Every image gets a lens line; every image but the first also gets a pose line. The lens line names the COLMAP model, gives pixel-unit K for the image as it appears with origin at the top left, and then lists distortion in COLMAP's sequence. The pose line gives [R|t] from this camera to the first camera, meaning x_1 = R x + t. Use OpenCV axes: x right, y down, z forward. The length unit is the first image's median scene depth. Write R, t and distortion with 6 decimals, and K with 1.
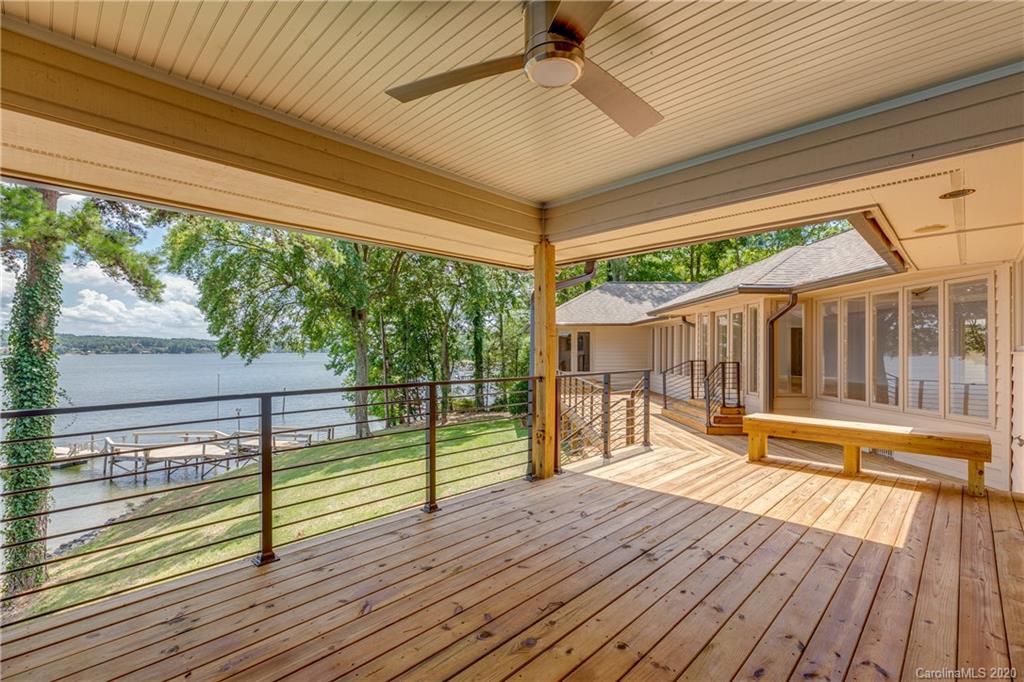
lens RADIAL K [[457.4, 0, 517.0], [0, 457.4, 343.8], [0, 0, 1]] dist [0.000334, 0.000194]
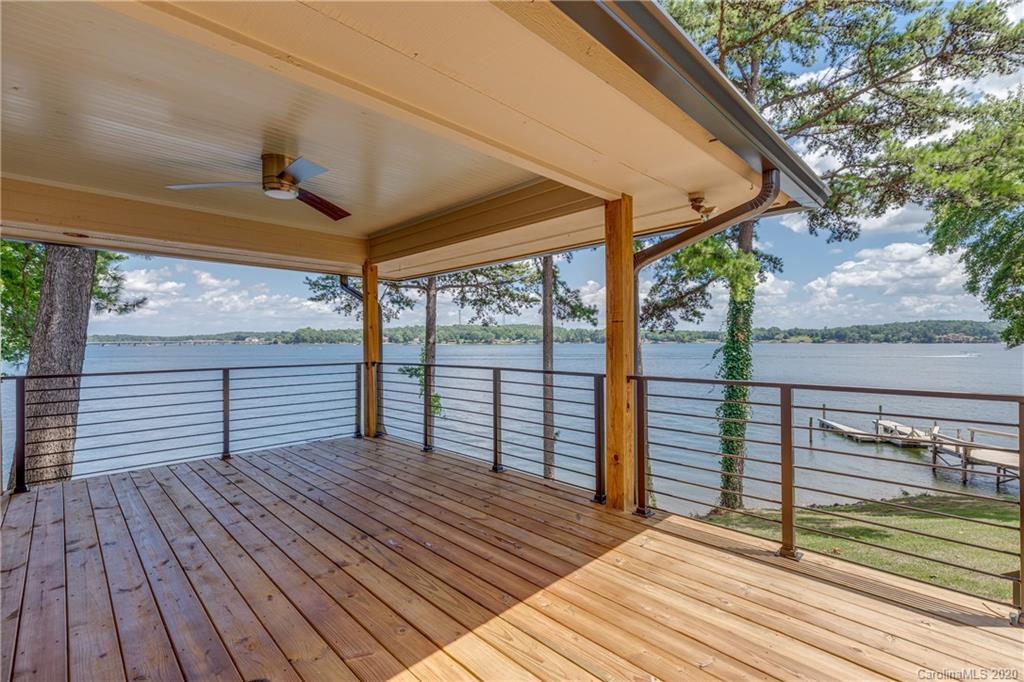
lens RADIAL K [[457.4, 0, 517.0], [0, 457.4, 343.8], [0, 0, 1]] dist [0.000334, 0.000194]
pose [[-0.008424, 0.006587, -0.999943, 0.728078], [0.019123, 0.999796, 0.006425, 0.010479], [0.999782, -0.019068, -0.008548, 0.747739]]
